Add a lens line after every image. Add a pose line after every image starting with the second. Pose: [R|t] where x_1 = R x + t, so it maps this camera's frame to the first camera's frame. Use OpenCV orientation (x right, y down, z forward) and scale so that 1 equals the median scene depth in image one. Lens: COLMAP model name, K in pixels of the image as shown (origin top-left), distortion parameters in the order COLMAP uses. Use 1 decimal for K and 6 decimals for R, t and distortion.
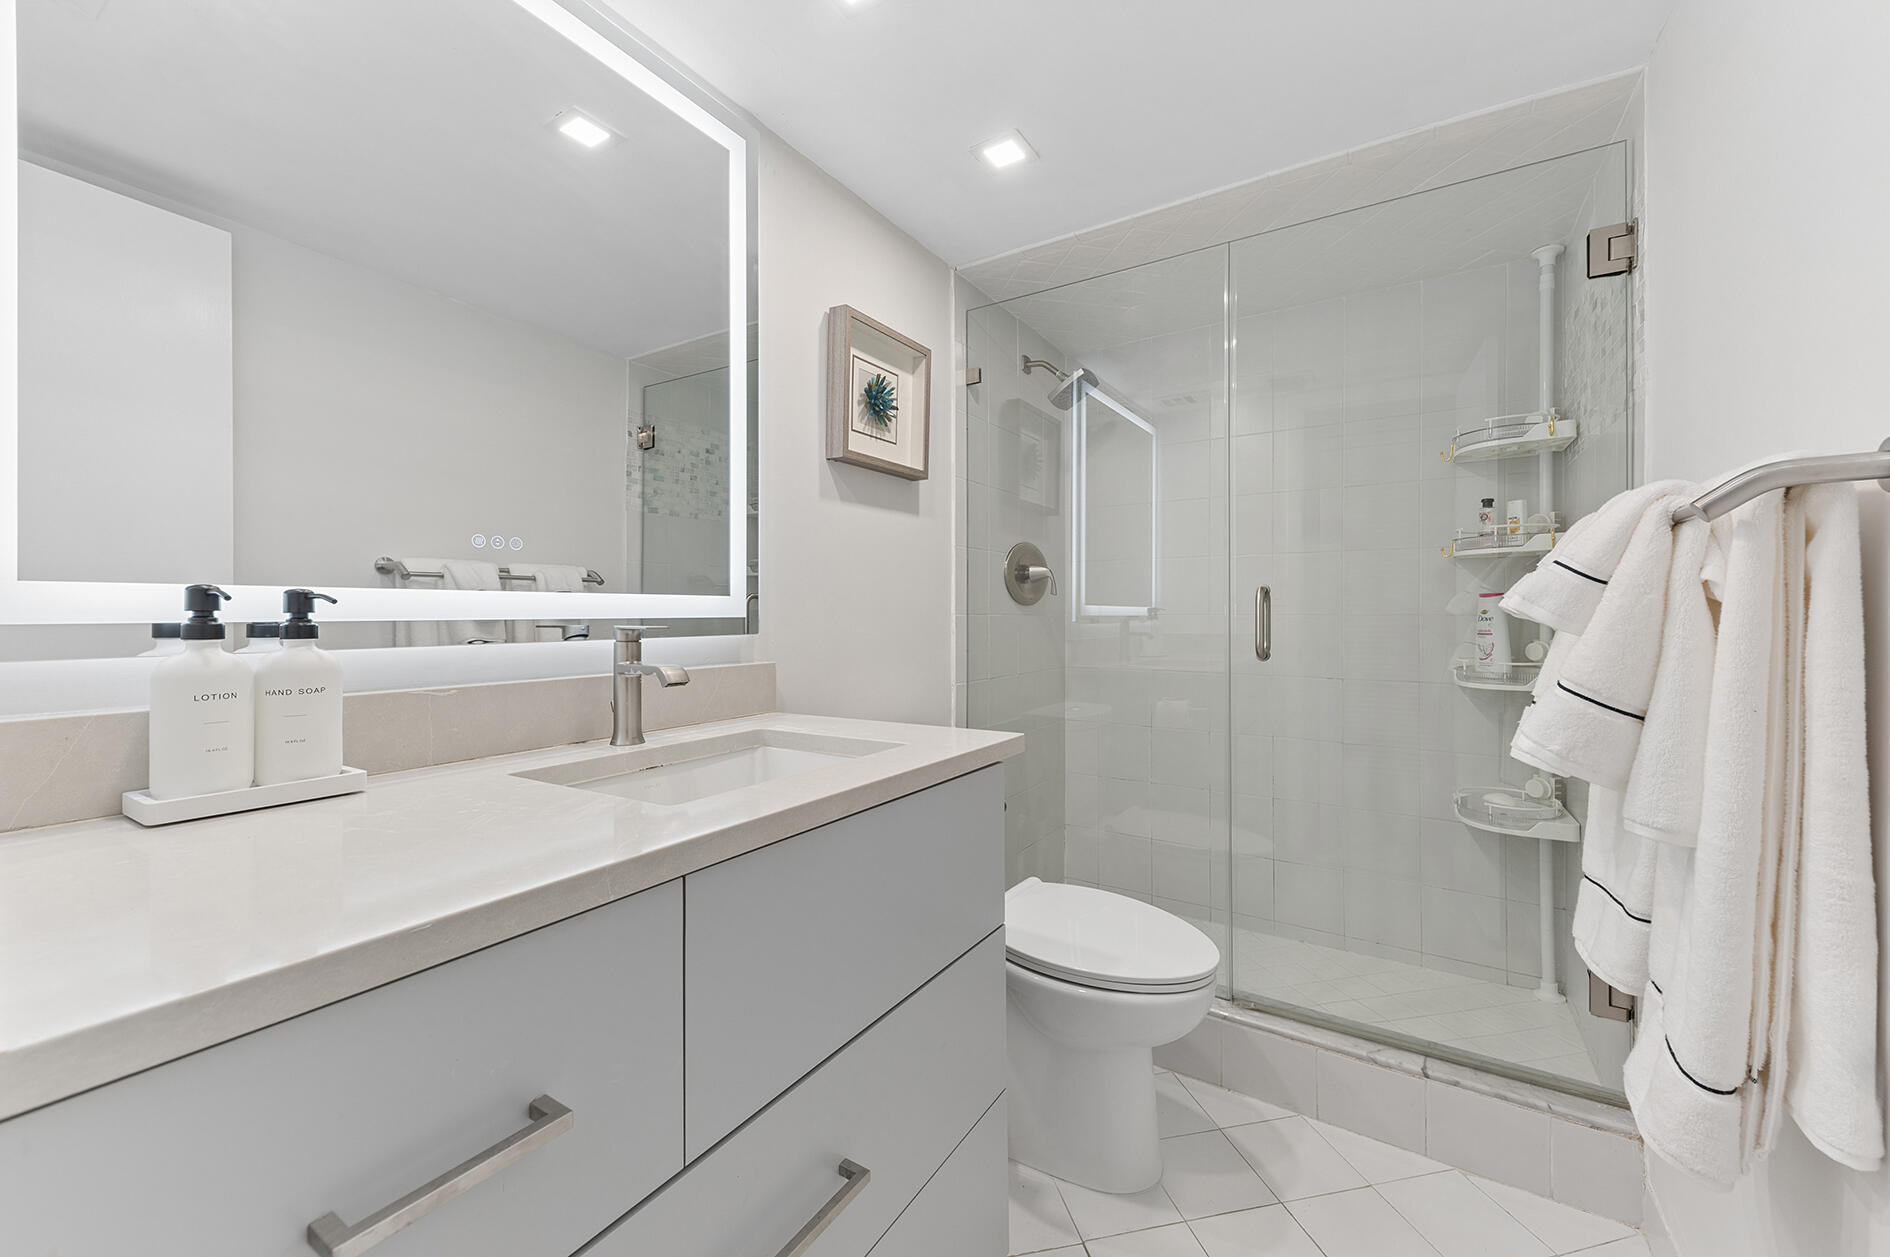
lens RADIAL K [[712.1, 0, 937.3], [0, 712.1, 618.8], [0, 0, 1]] dist [0.022931, -0.010570]
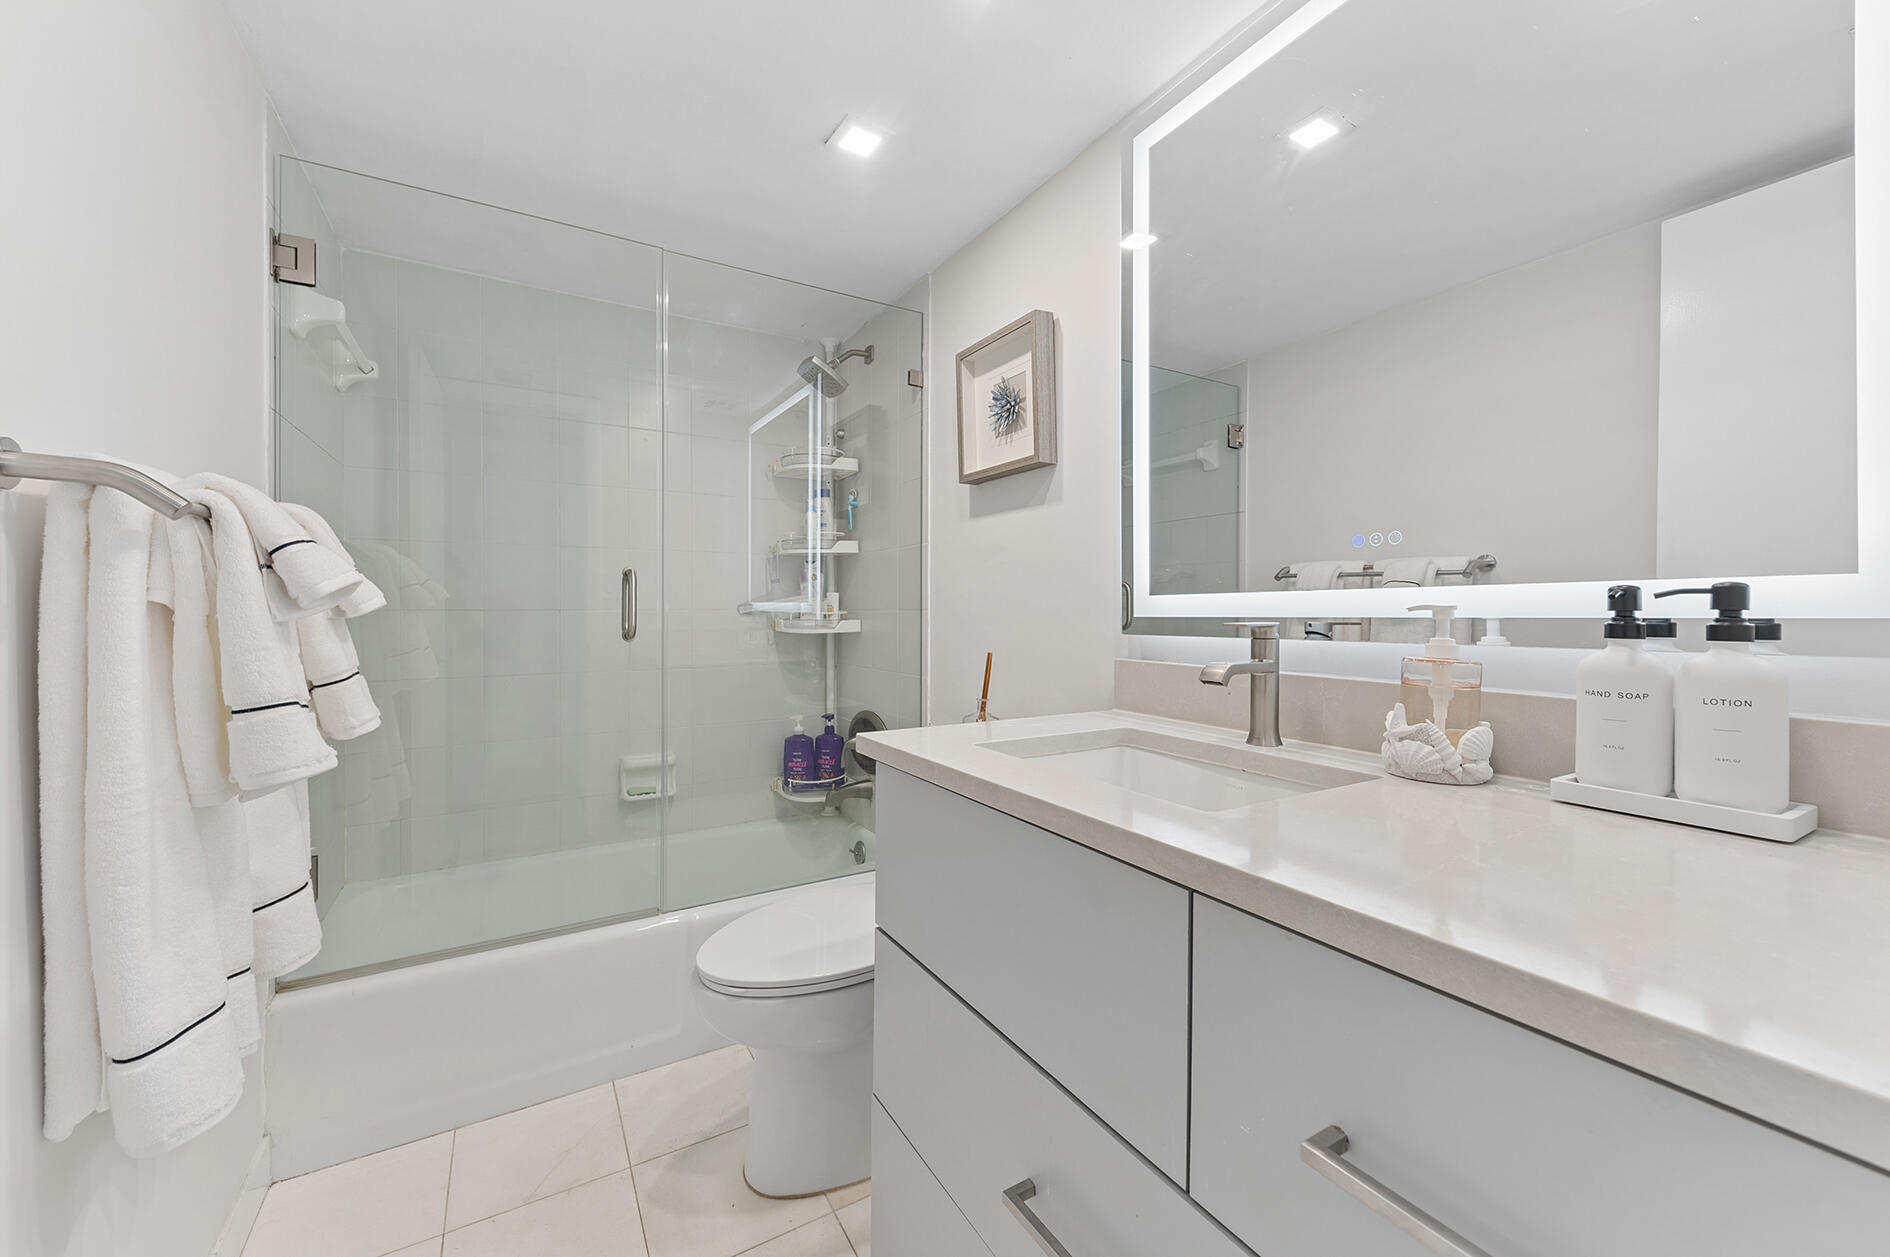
lens RADIAL K [[712.1, 0, 937.3], [0, 712.1, 618.8], [0, 0, 1]] dist [0.022931, -0.010570]
pose [[-0.454889, 0.010501, -0.890486, 0.390321], [-0.013707, 0.999729, 0.018792, -0.005803], [0.890443, 0.020754, -0.454622, 0.661498]]
